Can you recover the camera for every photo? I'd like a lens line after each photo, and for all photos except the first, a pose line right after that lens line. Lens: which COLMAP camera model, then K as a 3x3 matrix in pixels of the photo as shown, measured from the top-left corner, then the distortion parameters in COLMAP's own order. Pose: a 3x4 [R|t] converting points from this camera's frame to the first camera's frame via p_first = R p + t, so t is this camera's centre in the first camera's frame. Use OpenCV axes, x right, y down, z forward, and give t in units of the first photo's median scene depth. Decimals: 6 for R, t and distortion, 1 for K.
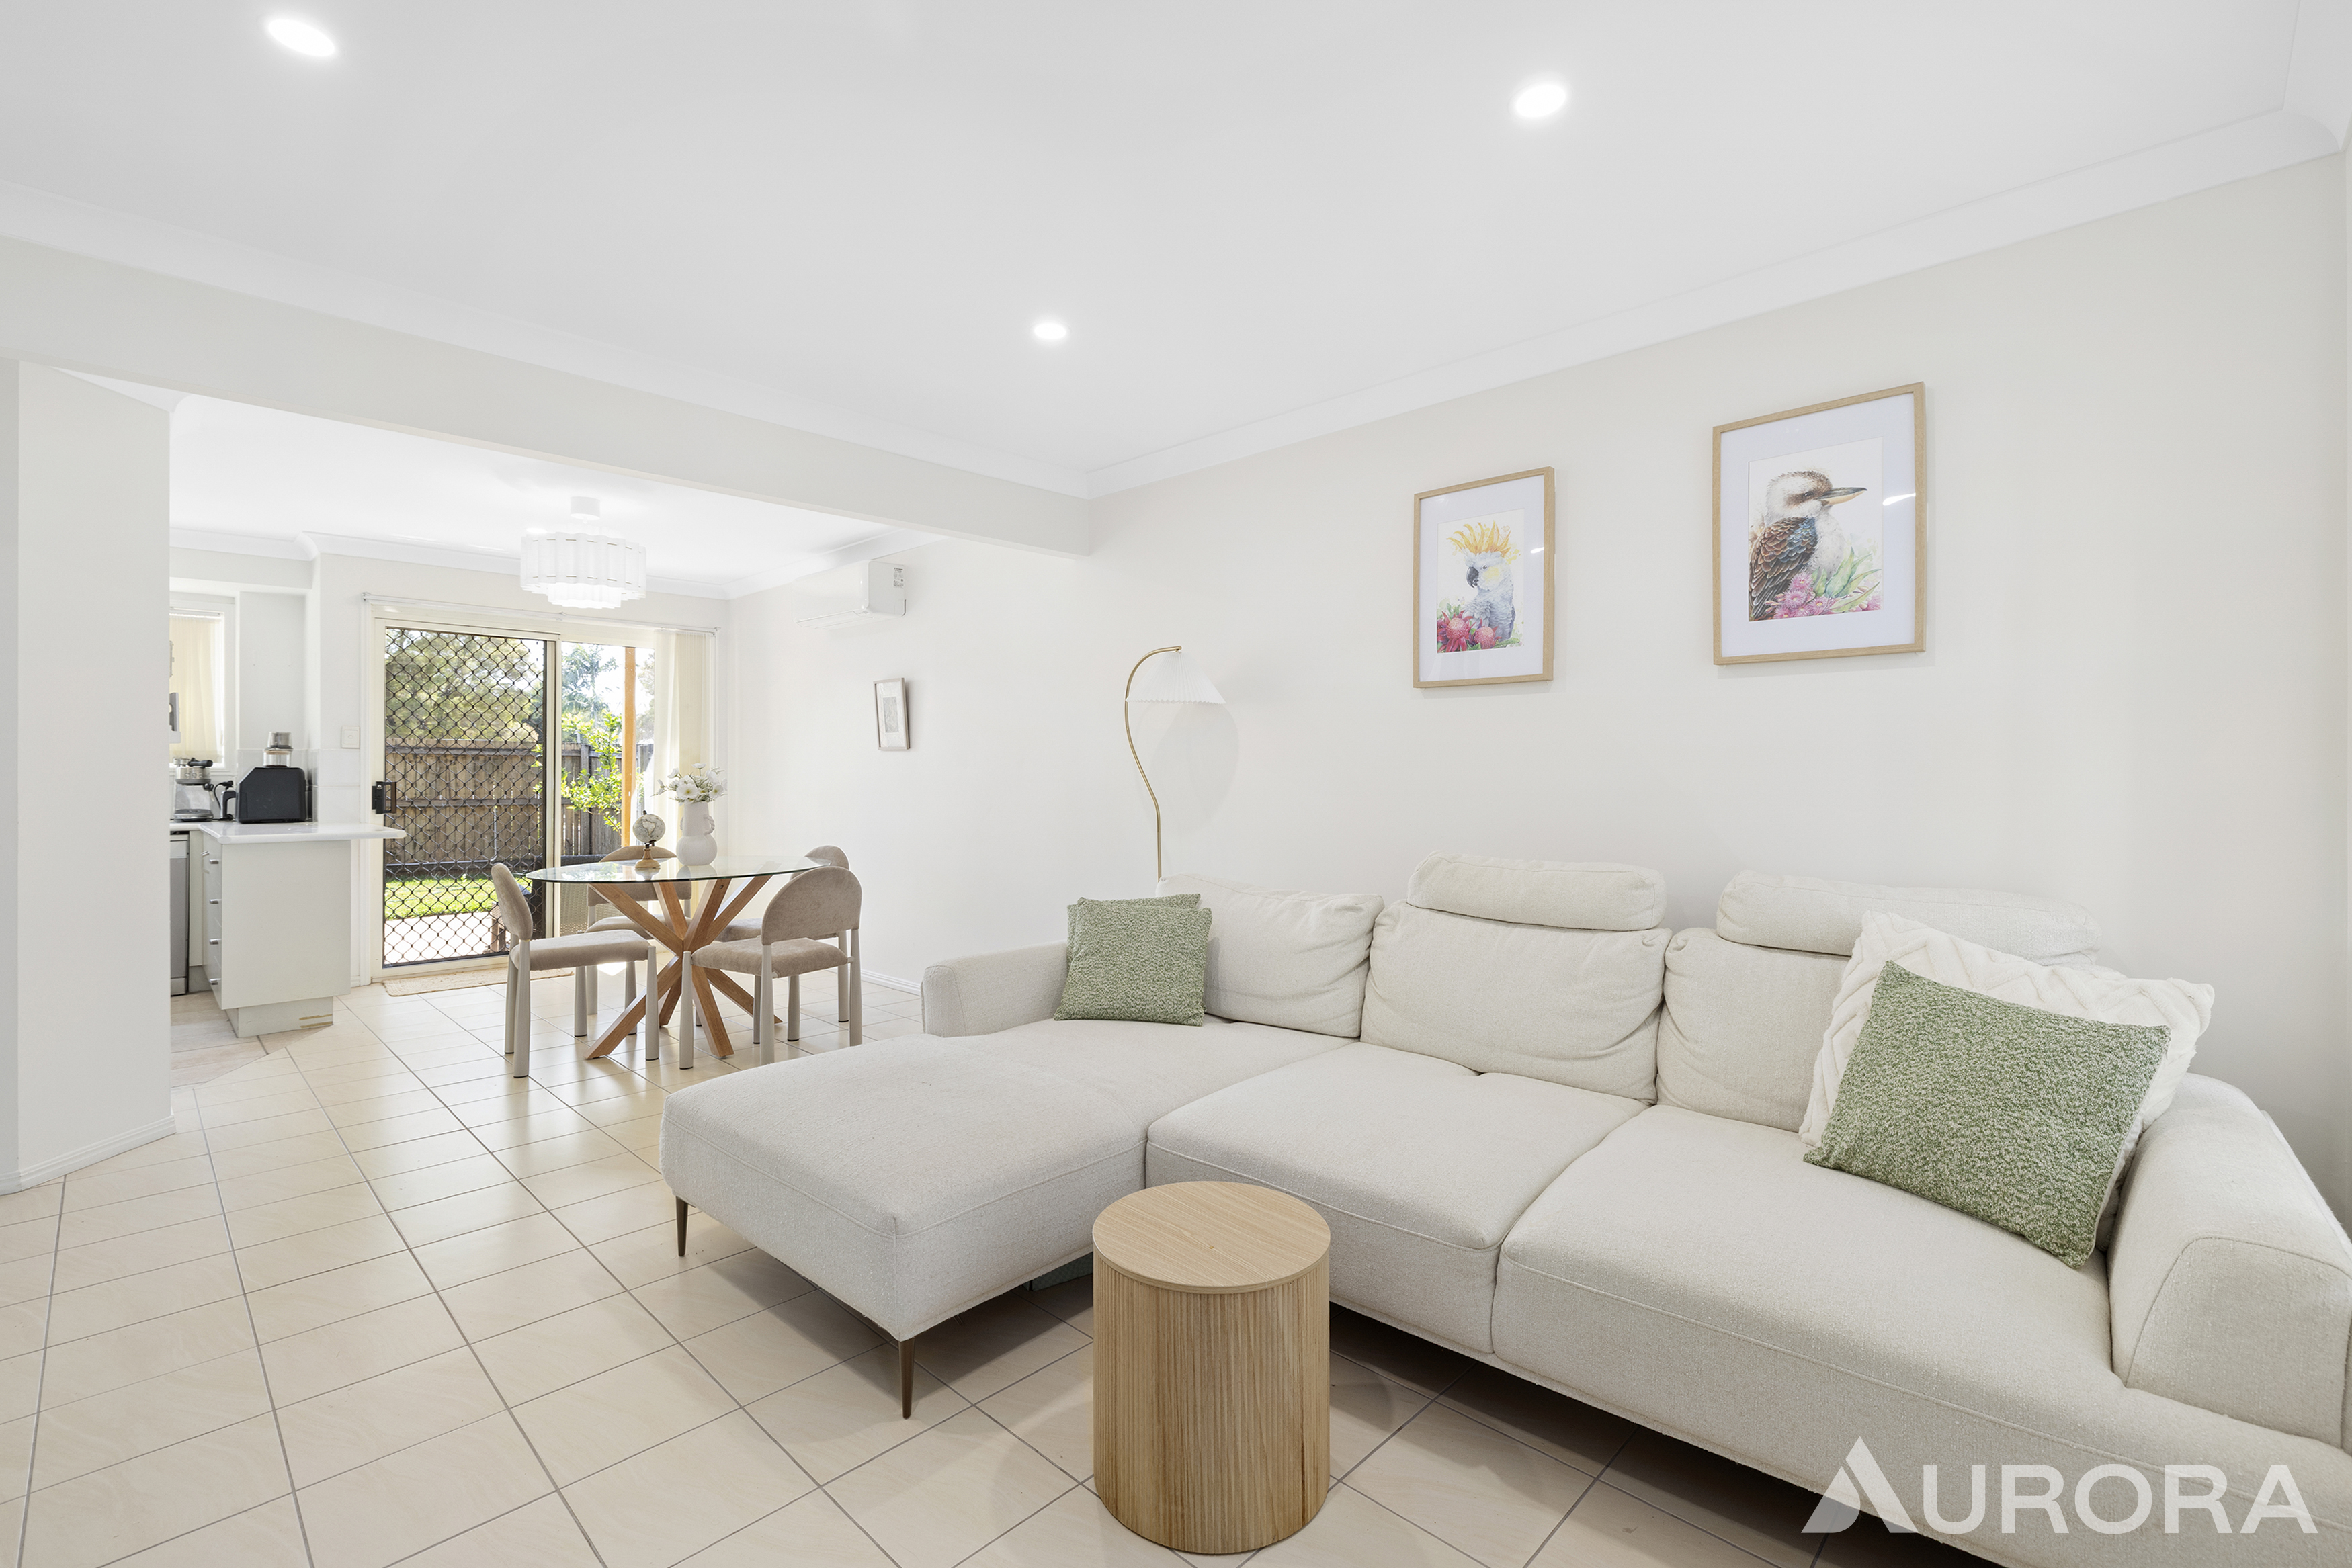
lens RADIAL K [[1027.2, 0, 1133.8], [0, 1027.2, 755.8], [0, 0, 1]] dist [-0.000146, -0.000023]
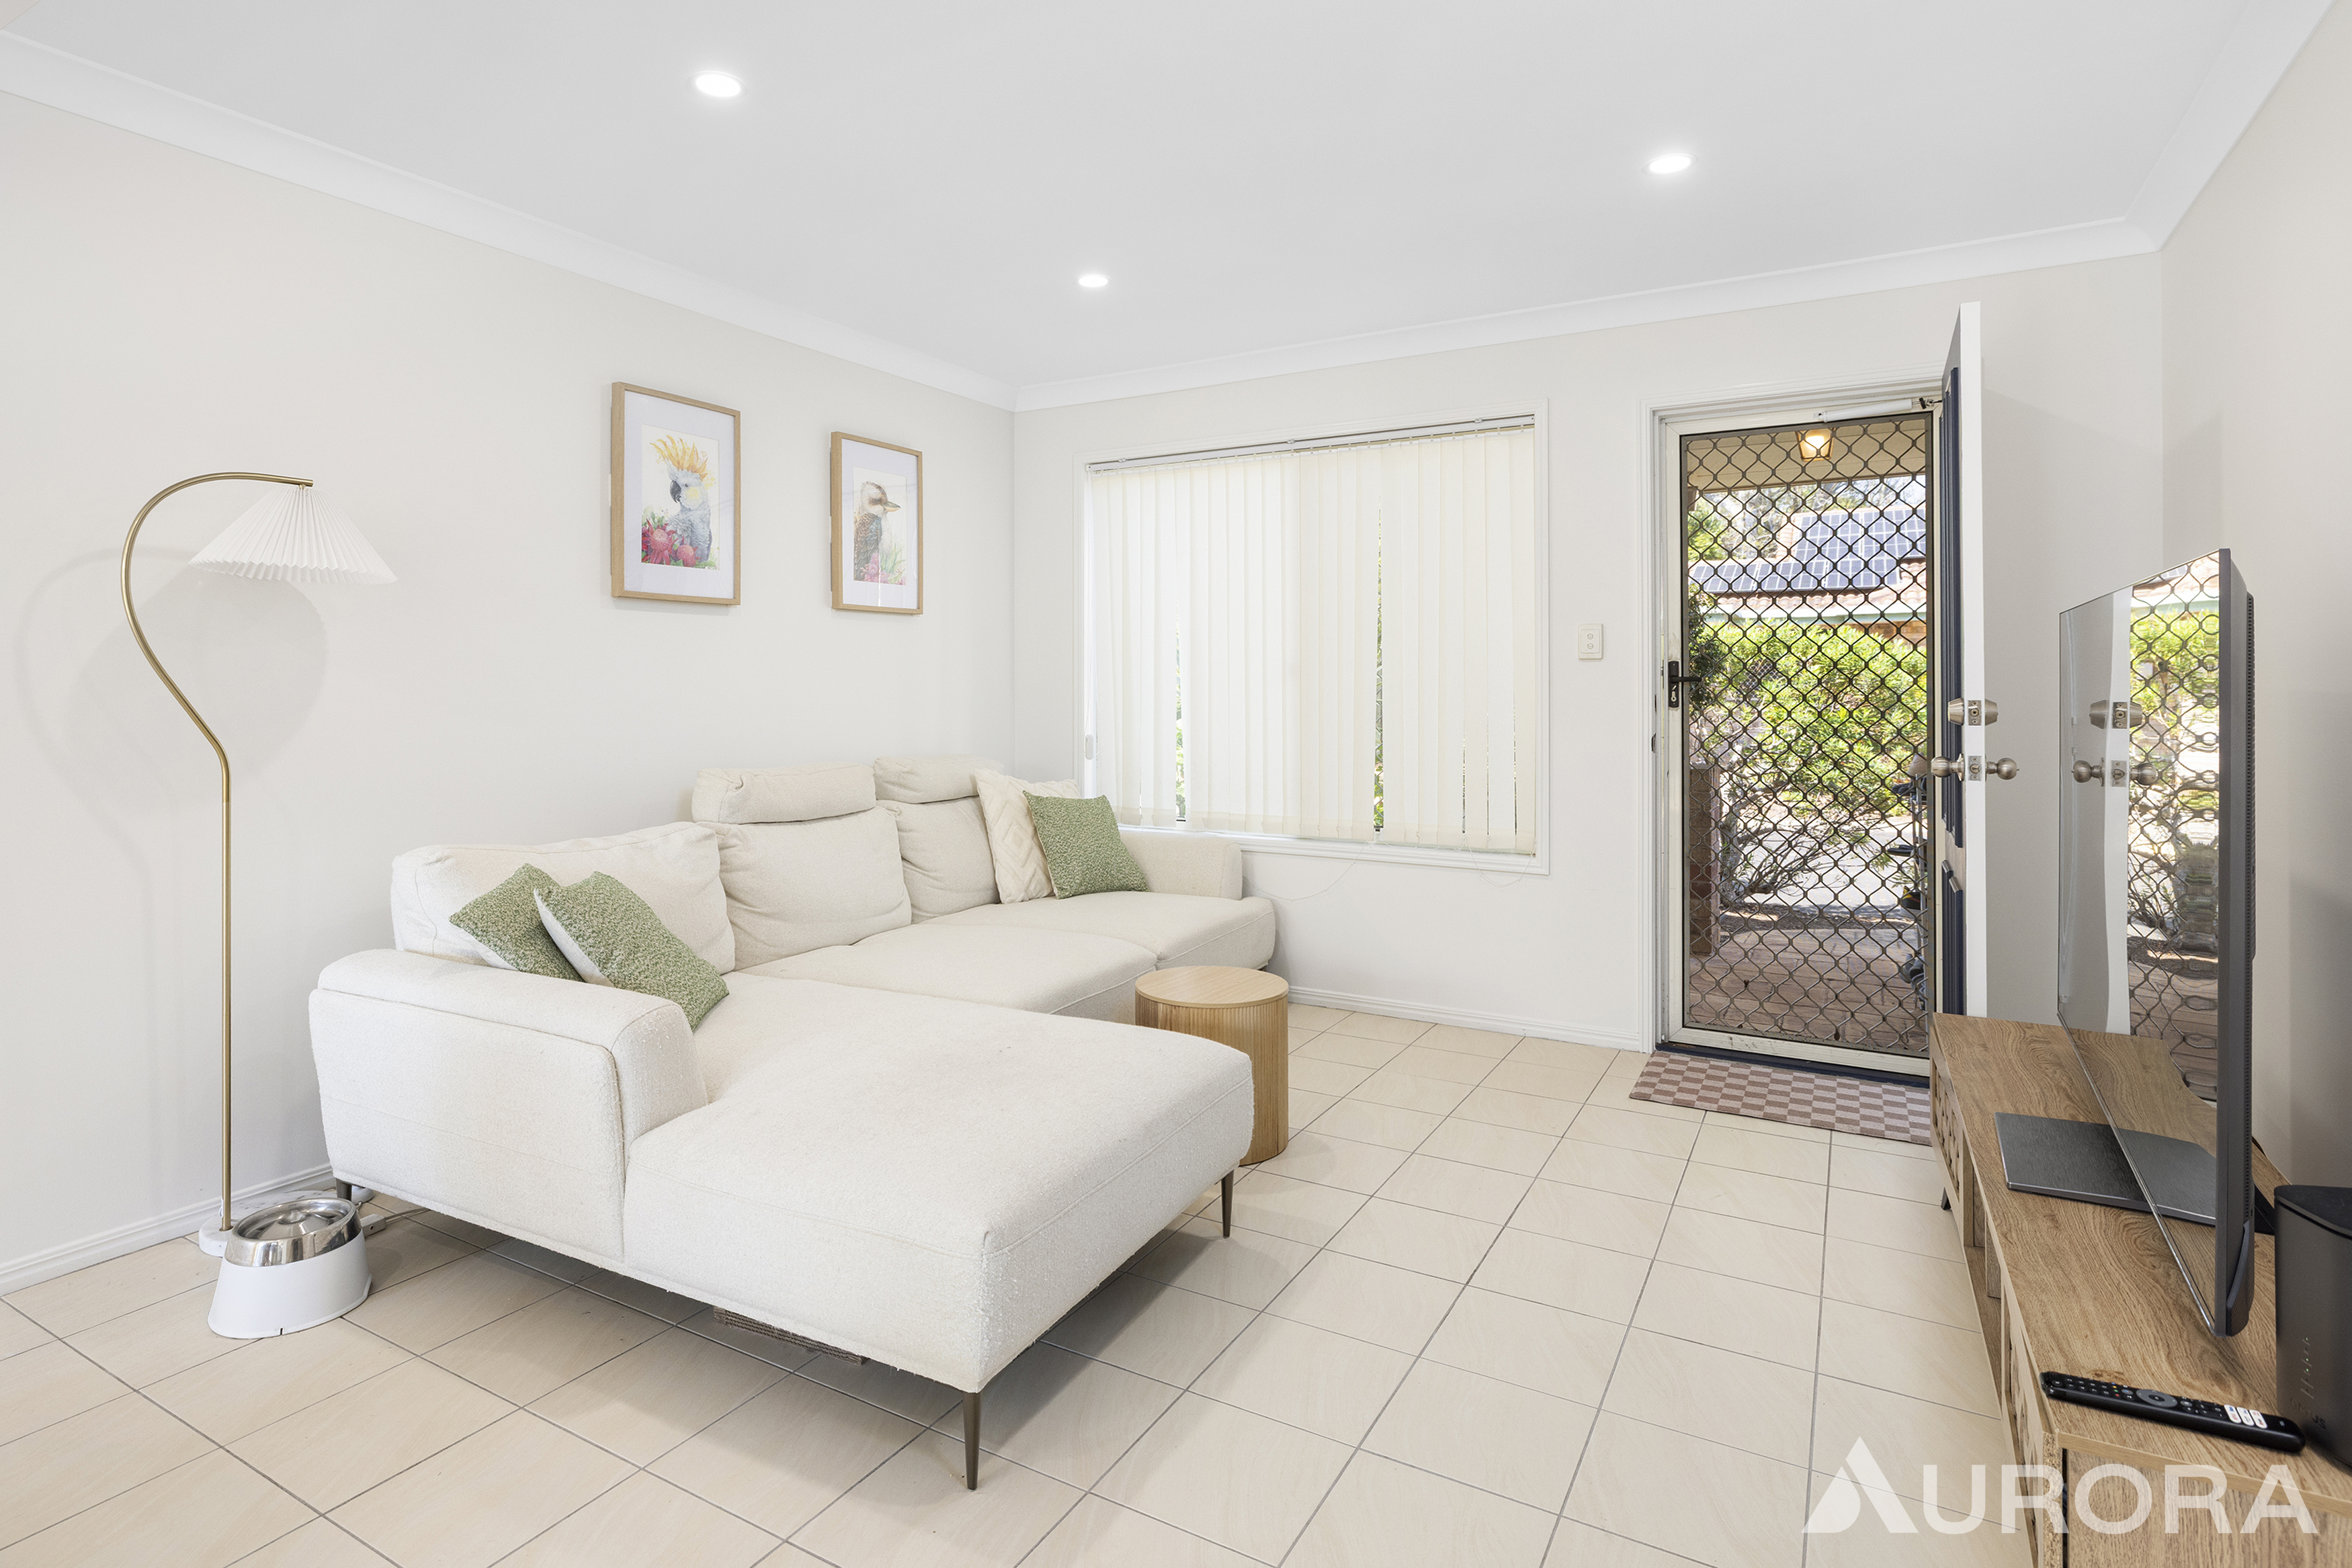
lens RADIAL K [[1191.0, 0, 1176.3], [0, 1191.0, 684.2], [0, 0, 1]] dist [-0.025363, -0.000031]
pose [[-0.273408, 0.005914, 0.961880, -0.914453], [-0.002415, 0.999974, -0.006835, 0.017683], [-0.961895, -0.004192, -0.273386, 0.868062]]
